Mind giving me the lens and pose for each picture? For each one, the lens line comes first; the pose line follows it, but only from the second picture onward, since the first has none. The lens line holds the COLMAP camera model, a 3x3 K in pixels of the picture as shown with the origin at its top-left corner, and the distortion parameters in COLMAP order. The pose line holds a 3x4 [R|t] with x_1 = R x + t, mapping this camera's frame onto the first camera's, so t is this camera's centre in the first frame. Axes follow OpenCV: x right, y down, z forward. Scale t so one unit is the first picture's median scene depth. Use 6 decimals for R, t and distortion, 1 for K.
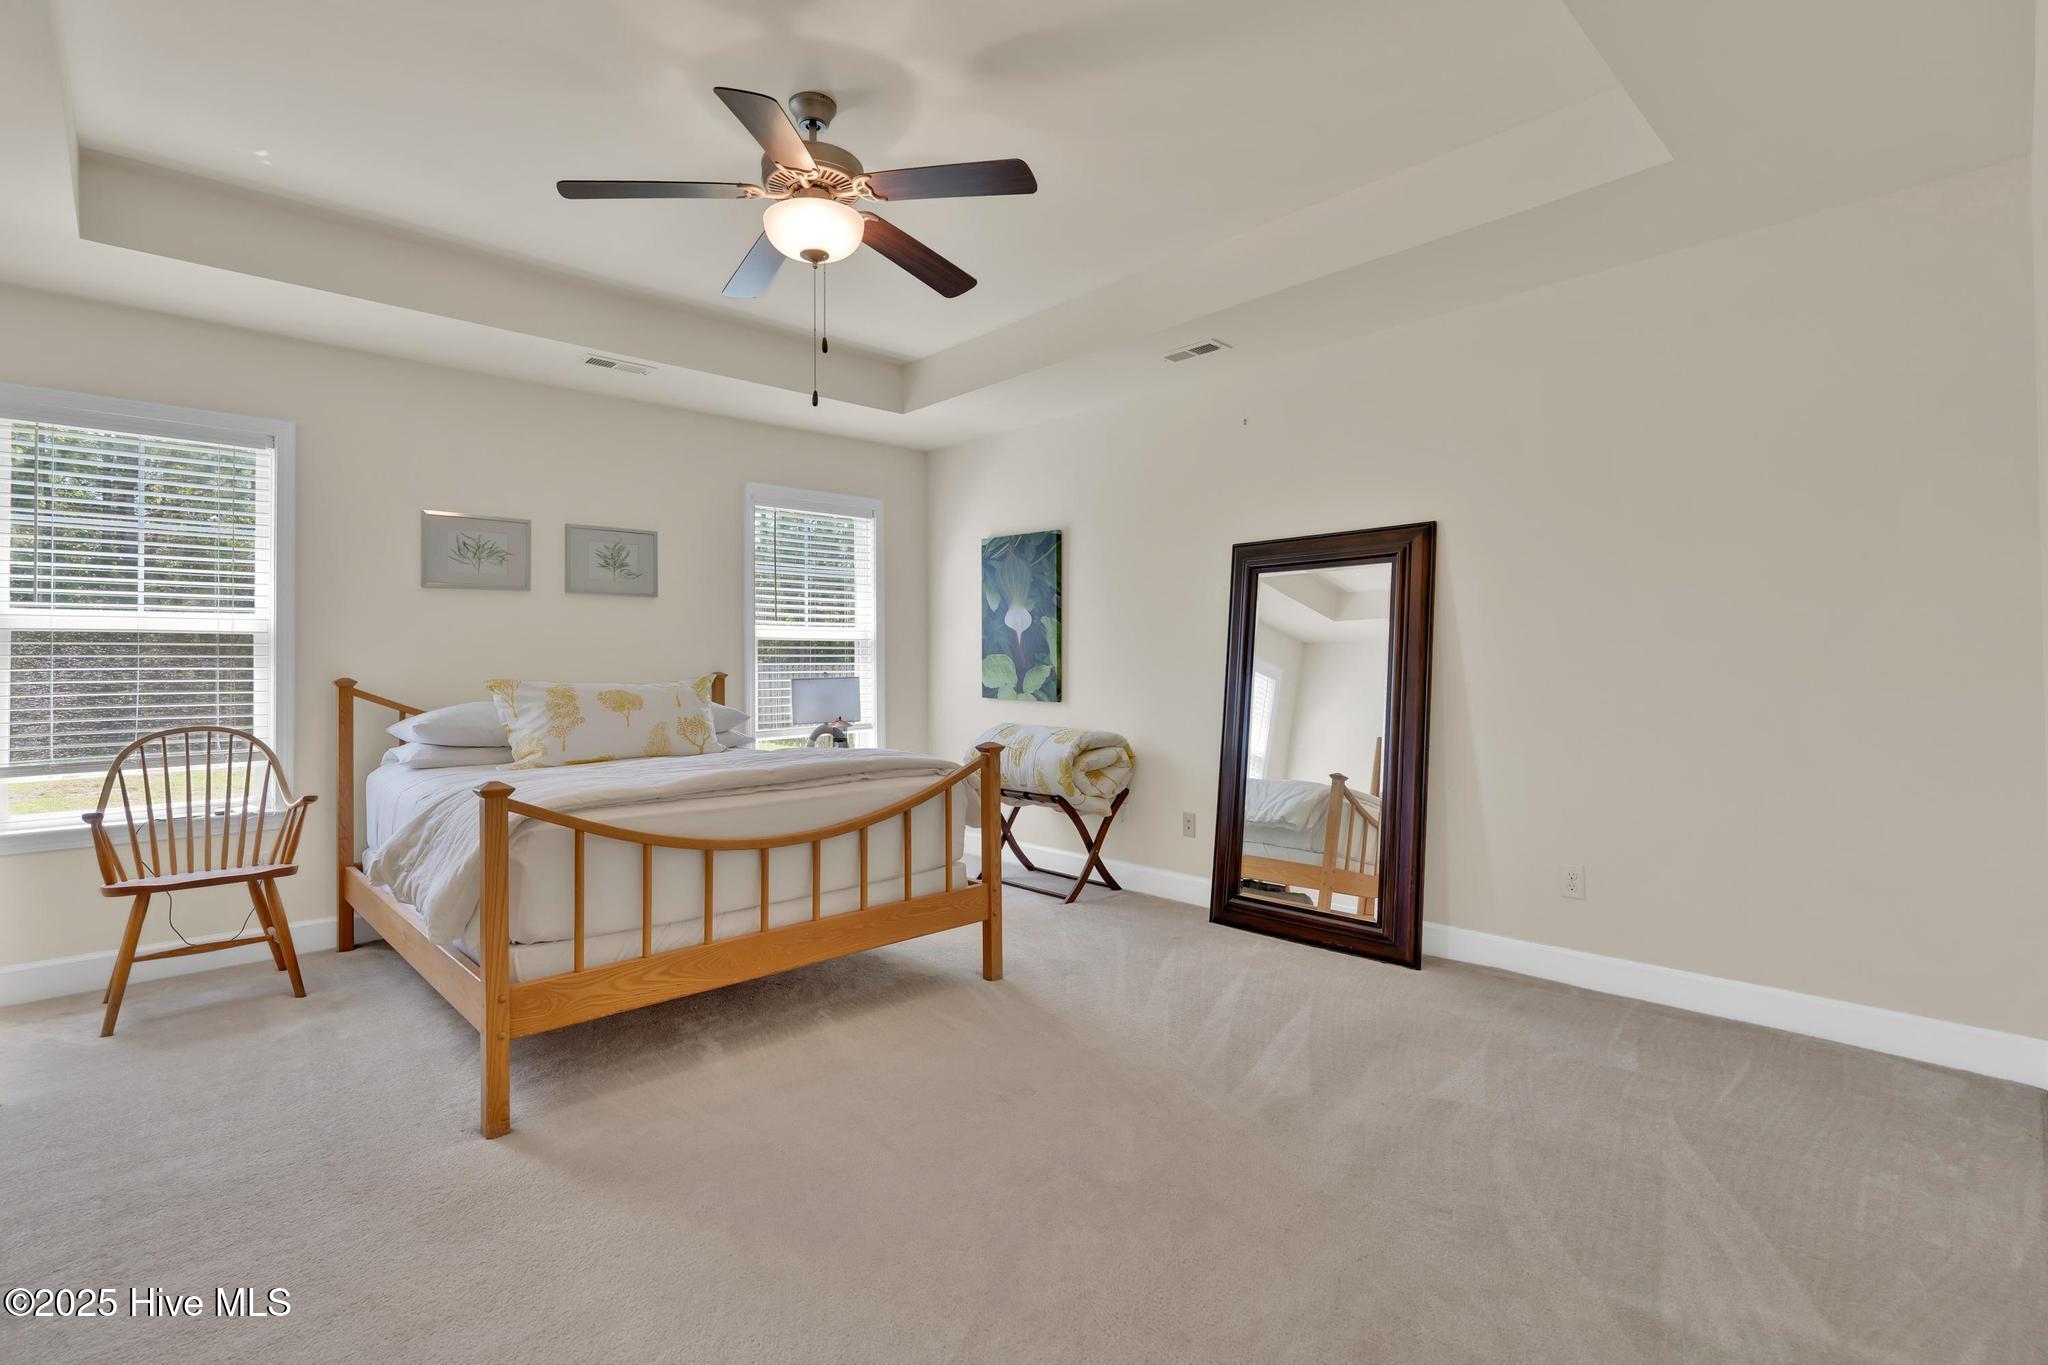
lens RADIAL K [[939.4, 0, 1036.8], [0, 939.4, 681.0], [0, 0, 1]] dist [-0.002810, 0.002518]
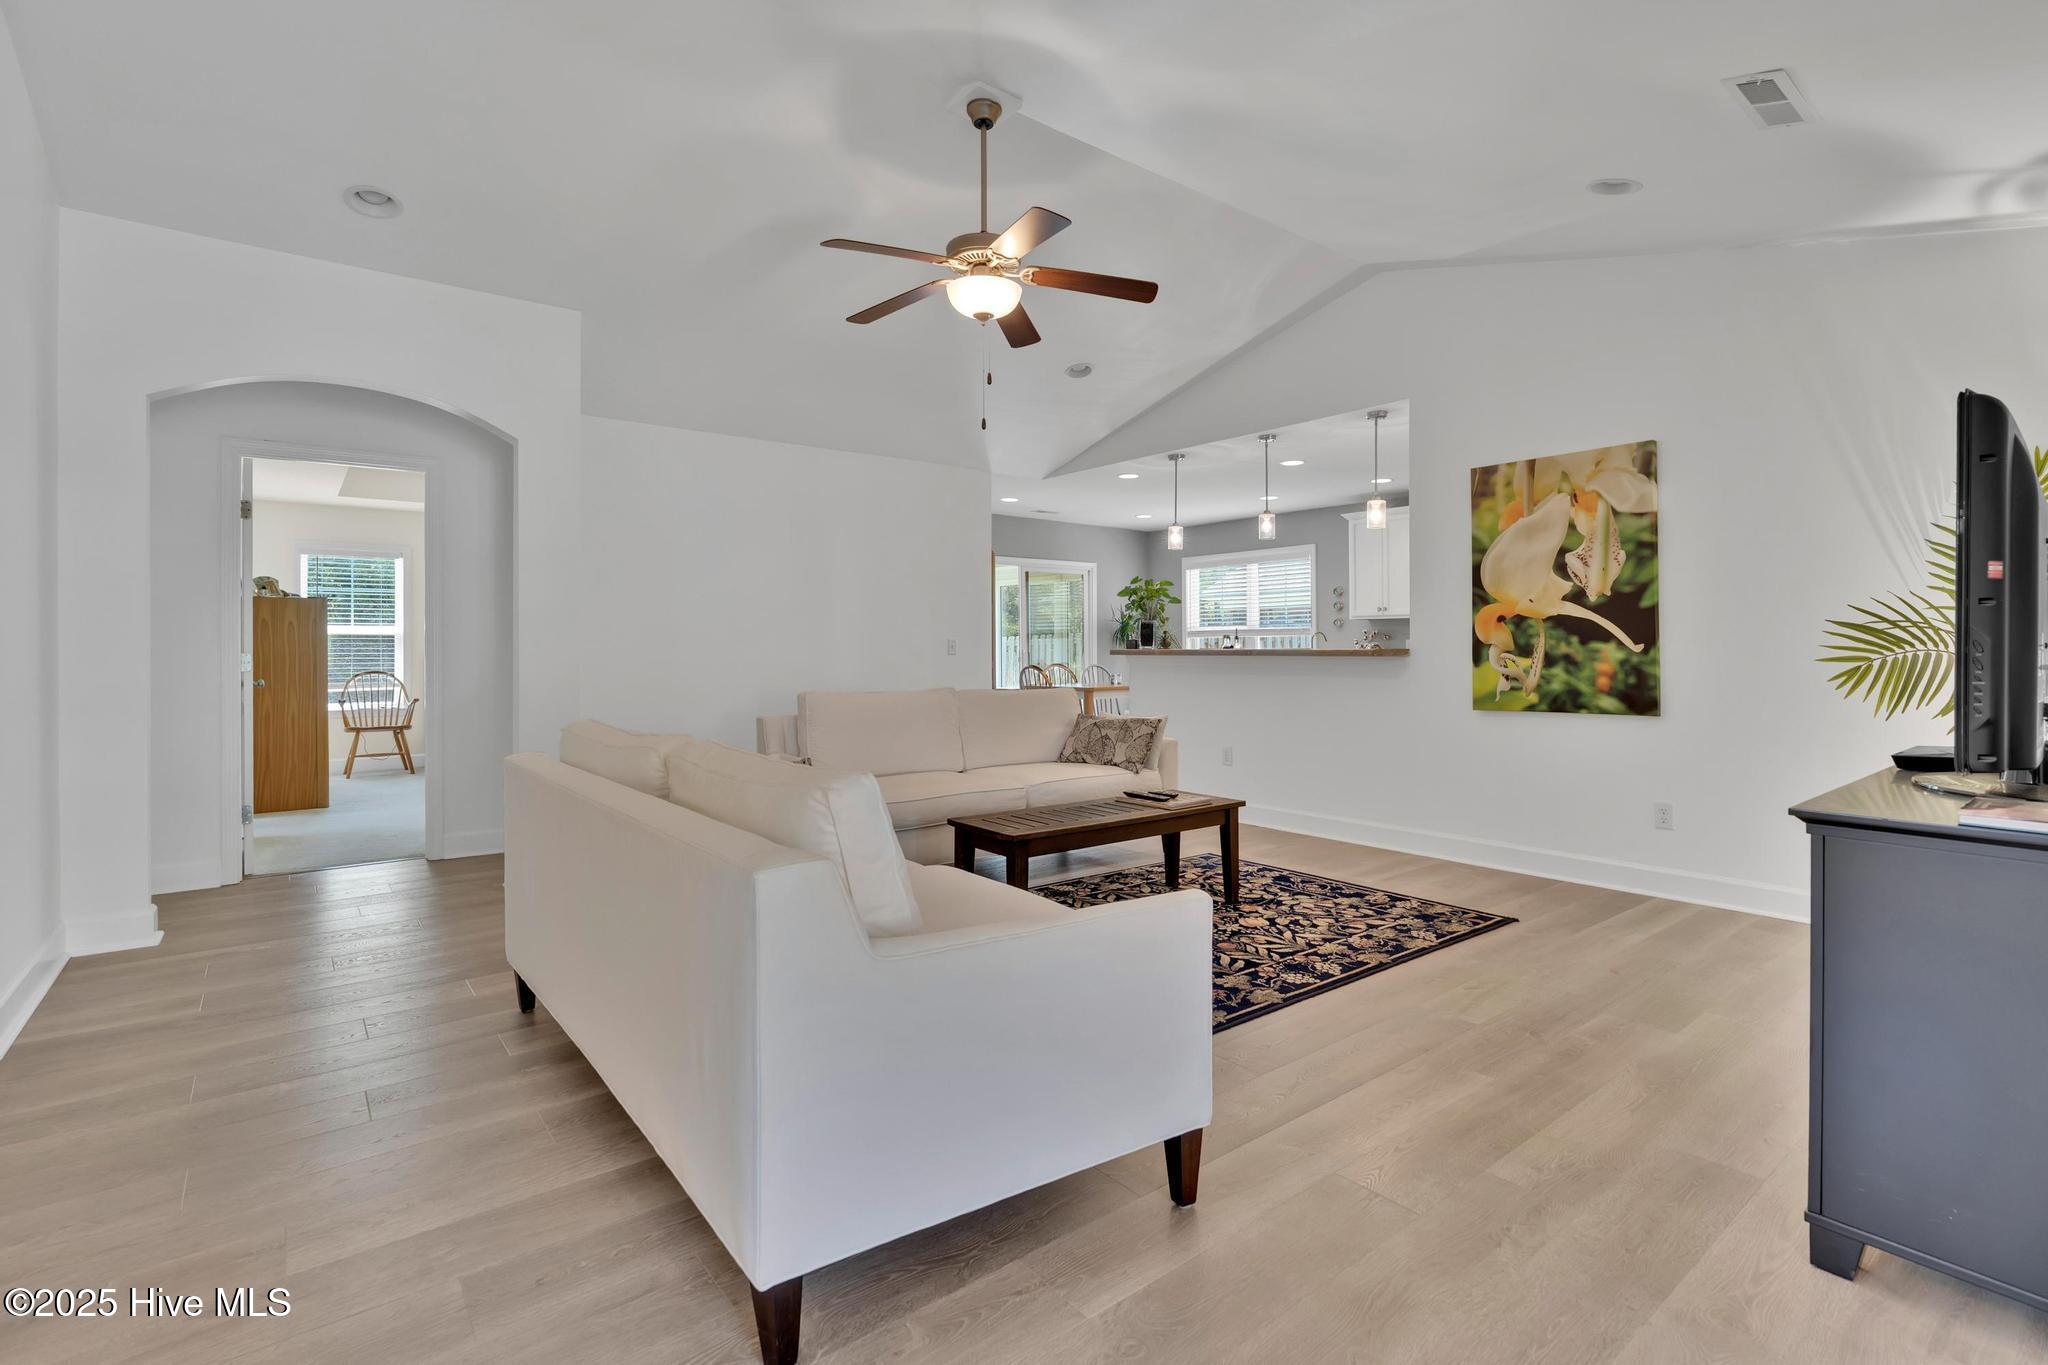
lens RADIAL K [[939.4, 0, 1011.5], [0, 939.4, 671.3], [0, 0, 1]] dist [-0.002810, 0.002518]
pose [[0.993637, -0.009227, -0.112255, 1.103610], [0.008567, 0.999943, -0.006356, 0.078340], [0.112307, 0.005354, 0.993659, -1.332240]]
